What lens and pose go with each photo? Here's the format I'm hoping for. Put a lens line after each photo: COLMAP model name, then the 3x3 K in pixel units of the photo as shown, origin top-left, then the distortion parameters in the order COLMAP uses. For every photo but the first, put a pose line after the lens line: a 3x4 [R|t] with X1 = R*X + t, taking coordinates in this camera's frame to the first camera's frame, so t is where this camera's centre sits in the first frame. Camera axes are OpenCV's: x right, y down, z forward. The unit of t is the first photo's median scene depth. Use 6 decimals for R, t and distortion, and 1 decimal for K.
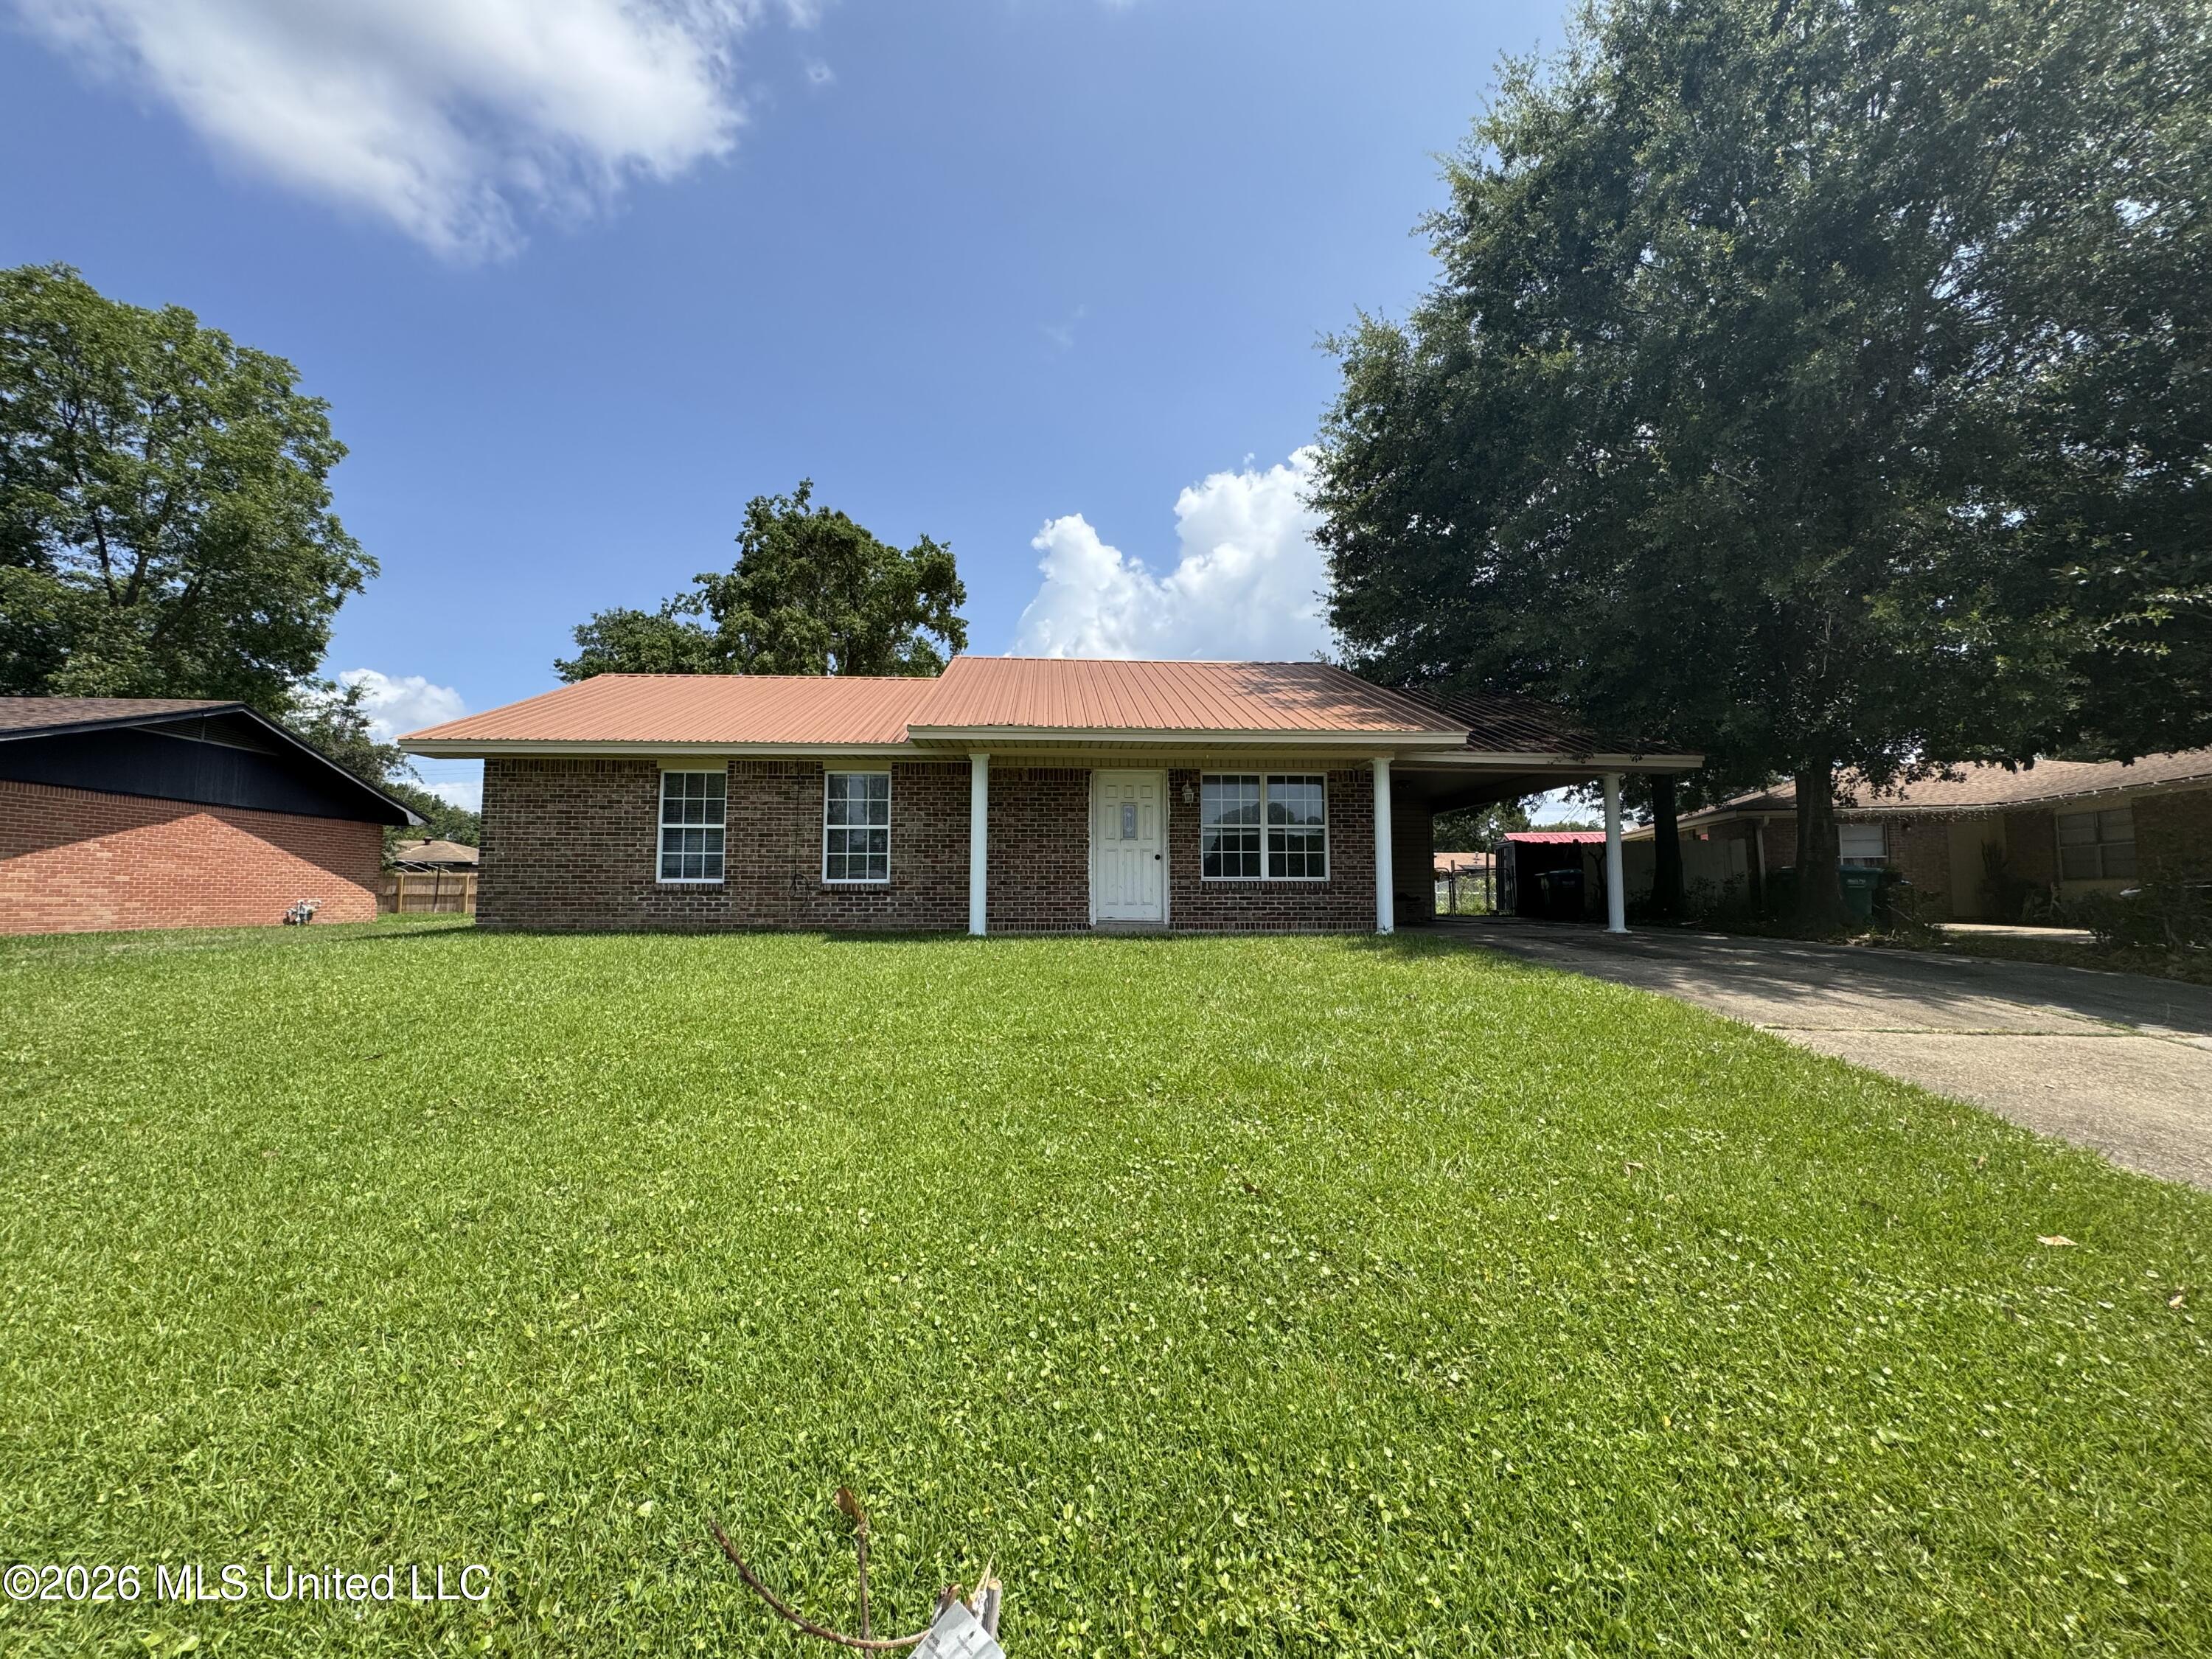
lens RADIAL K [[871.9, 0, 1106.0], [0, 871.9, 829.5], [0, 0, 1]] dist [-0.001615, 0.000316]
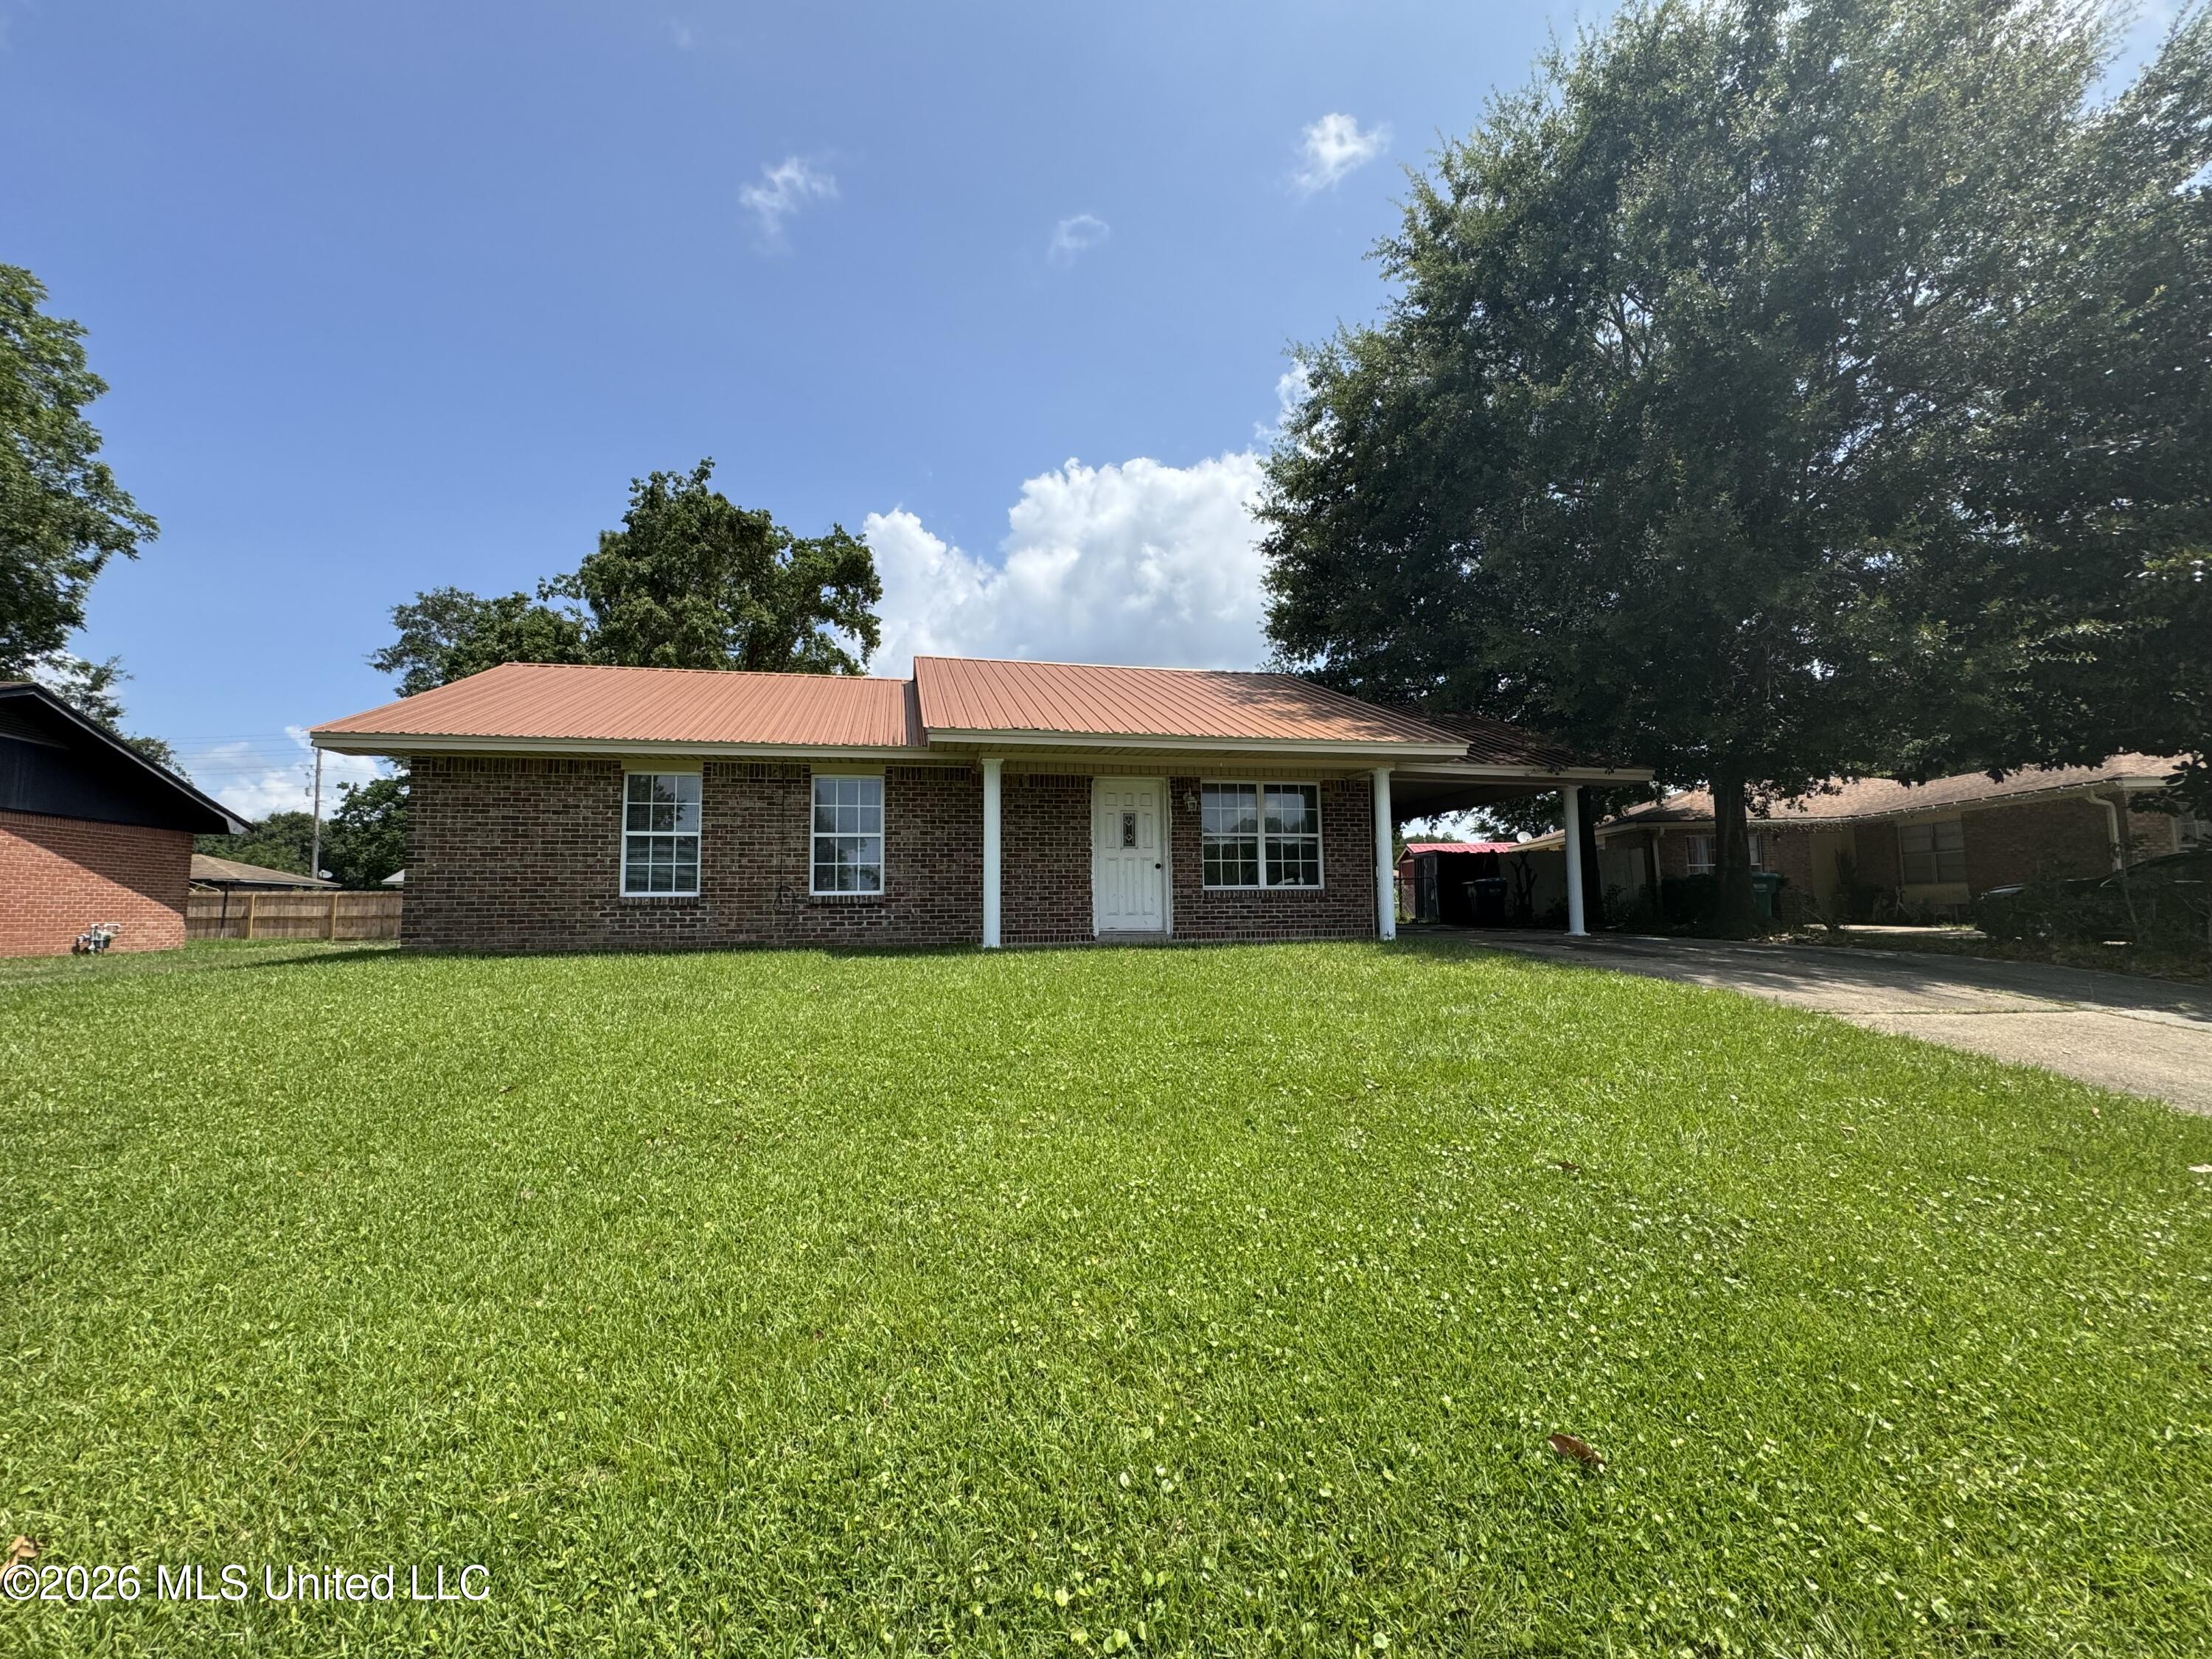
lens RADIAL K [[908.7, 0, 1106.0], [0, 908.7, 829.5], [0, 0, 1]] dist [-0.001896, -0.000160]
pose [[0.988078, 0.002034, 0.153939, -0.147579], [-0.000031, 0.999915, -0.013009, 0.003465], [-0.153952, 0.012849, 0.987995, -0.004221]]
